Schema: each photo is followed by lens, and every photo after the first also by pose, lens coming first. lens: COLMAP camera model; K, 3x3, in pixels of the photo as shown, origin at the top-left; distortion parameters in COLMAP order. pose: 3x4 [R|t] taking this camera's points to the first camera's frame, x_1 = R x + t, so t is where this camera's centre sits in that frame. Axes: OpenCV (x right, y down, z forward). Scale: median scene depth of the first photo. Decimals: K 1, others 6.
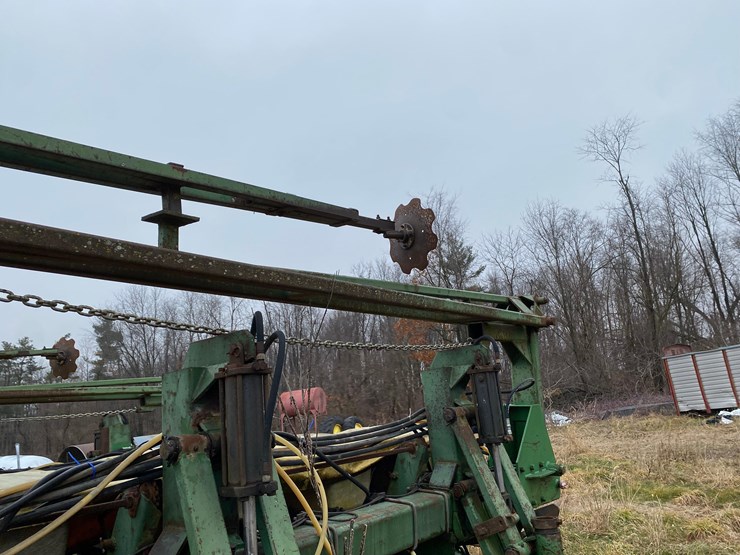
lens RADIAL K [[573.3, 0, 372.7], [0, 573.3, 271.0], [0, 0, 1]] dist [0.011539, -0.005543]
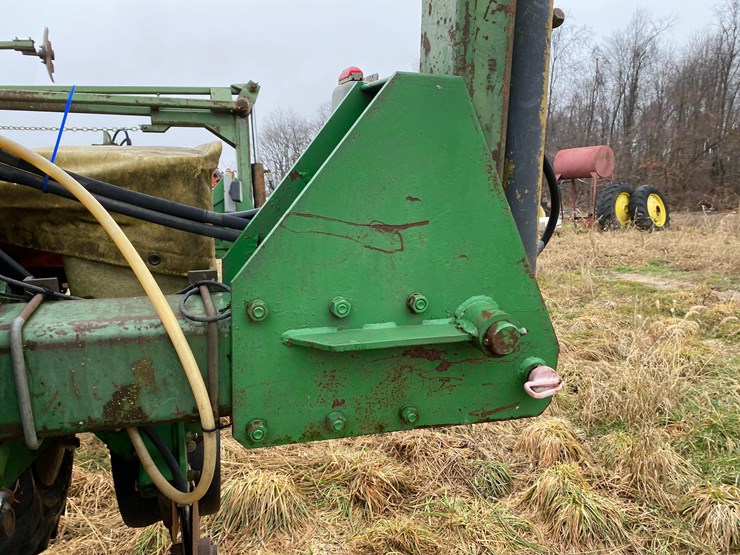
lens RADIAL K [[571.3, 0, 370.0], [0, 571.3, 277.5], [0, 0, 1]] dist [0.026209, -0.004889]
pose [[0.832986, 0.166413, -0.527675, 0.492098], [0.060987, 0.920271, 0.386500, 0.268584], [0.549923, -0.354130, 0.756424, 0.956156]]
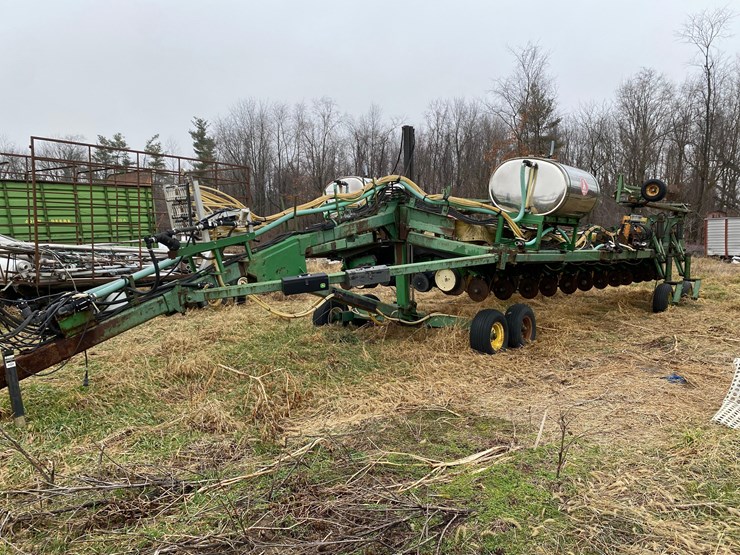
lens RADIAL K [[604.0, 0, 368.8], [0, 604.0, 262.3], [0, 0, 1]] dist [0.016232, 0.004424]
pose [[0.993744, 0.110542, -0.015895, -2.102896], [-0.101509, 0.953394, 0.284142, -0.654328], [0.046564, -0.280751, 0.958650, -3.757496]]
